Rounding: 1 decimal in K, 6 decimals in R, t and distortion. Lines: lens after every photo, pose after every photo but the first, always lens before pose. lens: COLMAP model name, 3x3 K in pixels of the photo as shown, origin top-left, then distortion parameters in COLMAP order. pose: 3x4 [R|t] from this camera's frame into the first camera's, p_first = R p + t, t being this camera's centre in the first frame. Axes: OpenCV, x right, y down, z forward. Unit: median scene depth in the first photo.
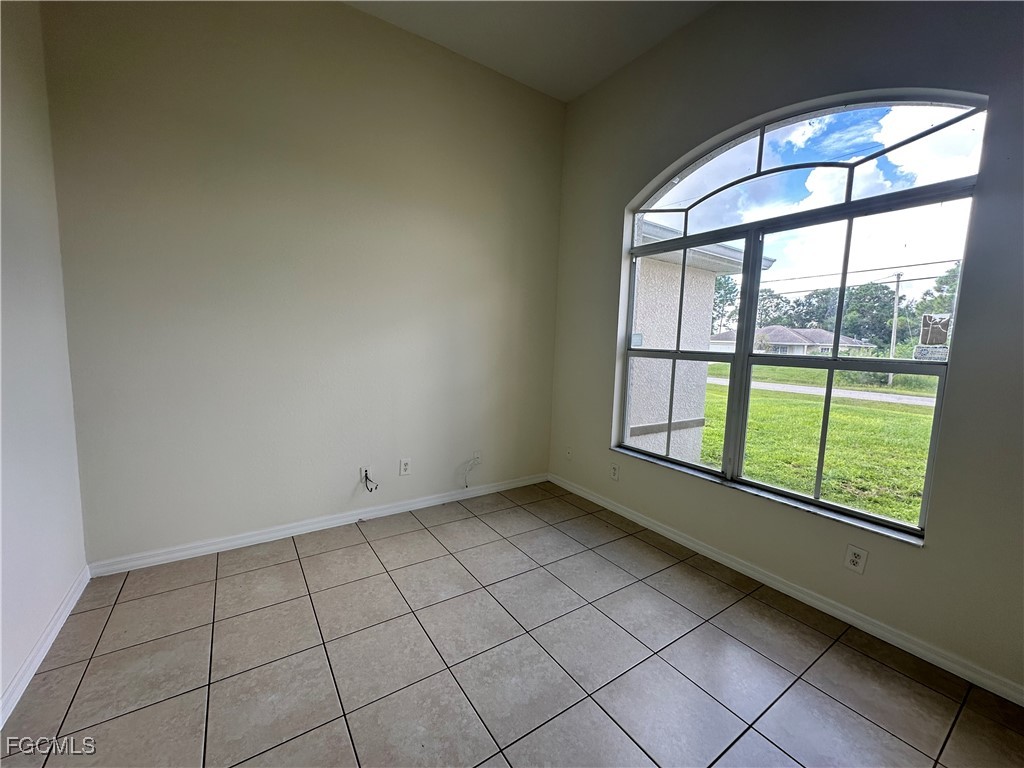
lens RADIAL K [[408.9, 0, 507.4], [0, 408.9, 380.6], [0, 0, 1]] dist [0.010695, 0.000301]
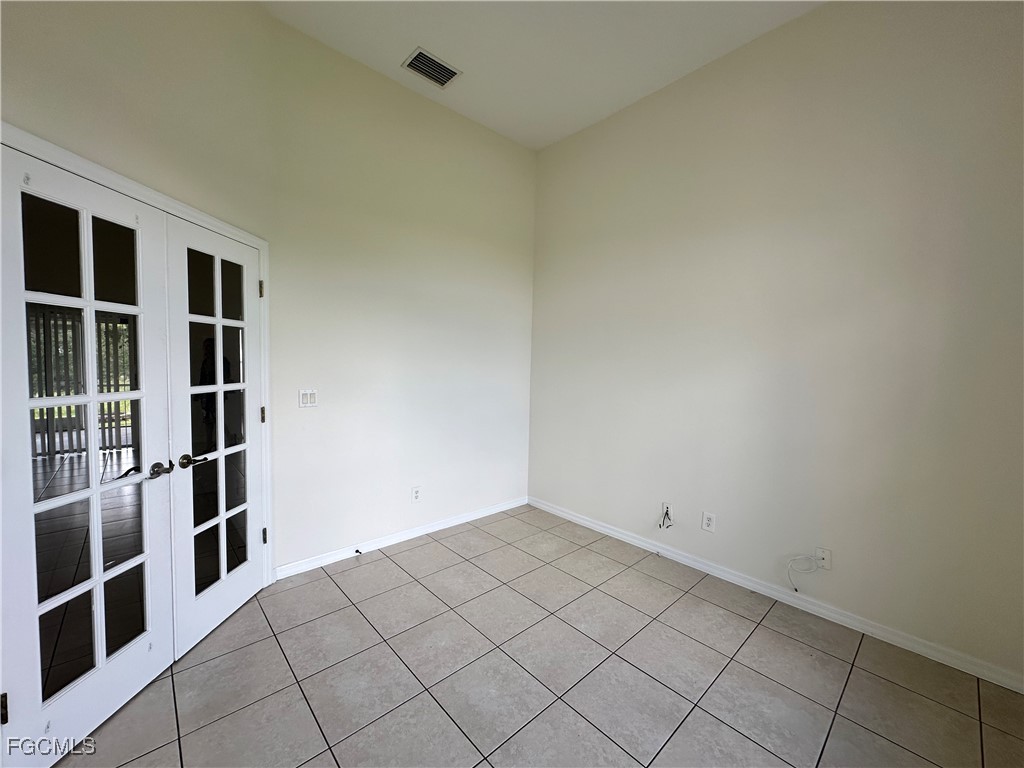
lens RADIAL K [[408.9, 0, 515.3], [0, 408.9, 388.0], [0, 0, 1]] dist [0.010695, 0.000301]
pose [[0.162235, 0.035215, -0.986124, 0.608344], [-0.114026, 0.993337, 0.016713, -0.049068], [0.980142, 0.109732, 0.165169, 0.454482]]
